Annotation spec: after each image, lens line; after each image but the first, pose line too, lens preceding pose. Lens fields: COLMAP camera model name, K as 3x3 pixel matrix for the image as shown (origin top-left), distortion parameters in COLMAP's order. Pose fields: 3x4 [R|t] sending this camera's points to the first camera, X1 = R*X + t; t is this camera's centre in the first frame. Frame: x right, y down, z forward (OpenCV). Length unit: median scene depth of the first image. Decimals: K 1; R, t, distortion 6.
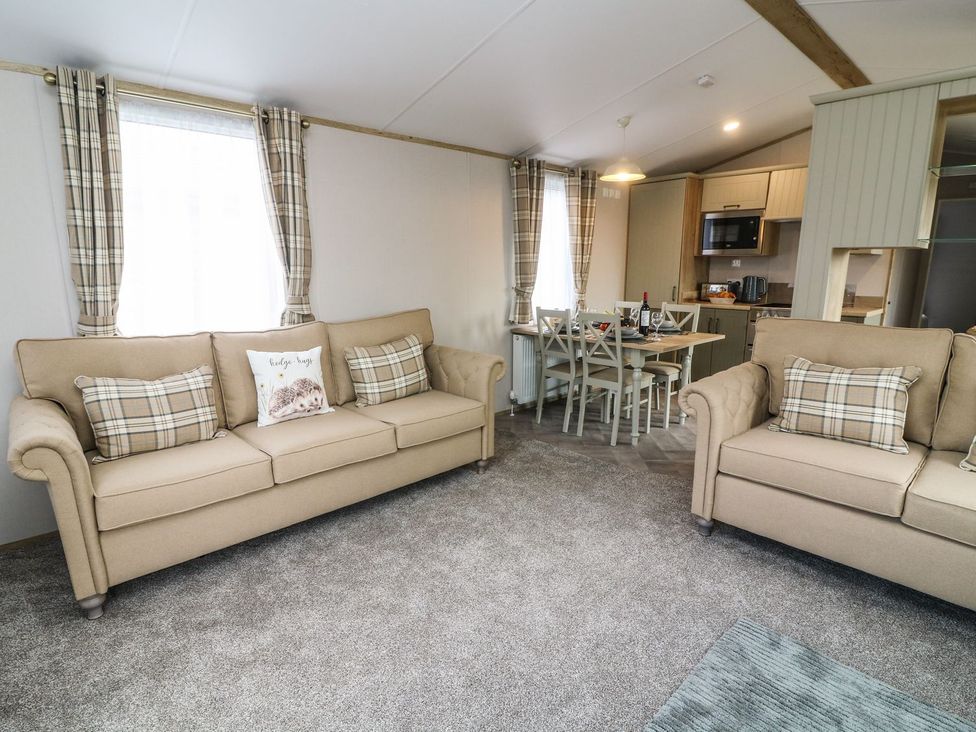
lens RADIAL K [[519.3, 0, 493.9], [0, 519.3, 366.9], [0, 0, 1]] dist [0.000783, -0.013475]
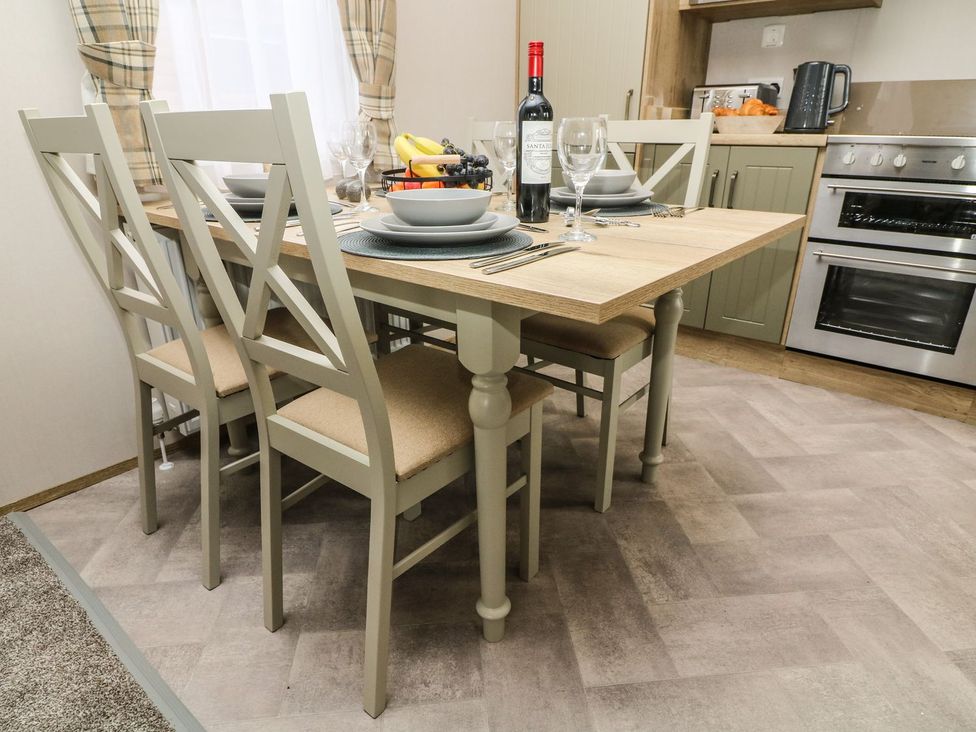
lens RADIAL K [[566.2, 0, 488.0], [0, 566.2, 366.0], [0, 0, 1]] dist [-0.001470, -0.001855]
pose [[0.993671, -0.041575, 0.104351, 0.215748], [0.020120, 0.979836, 0.198786, -0.041500], [-0.110511, -0.195428, 0.974472, 0.642541]]
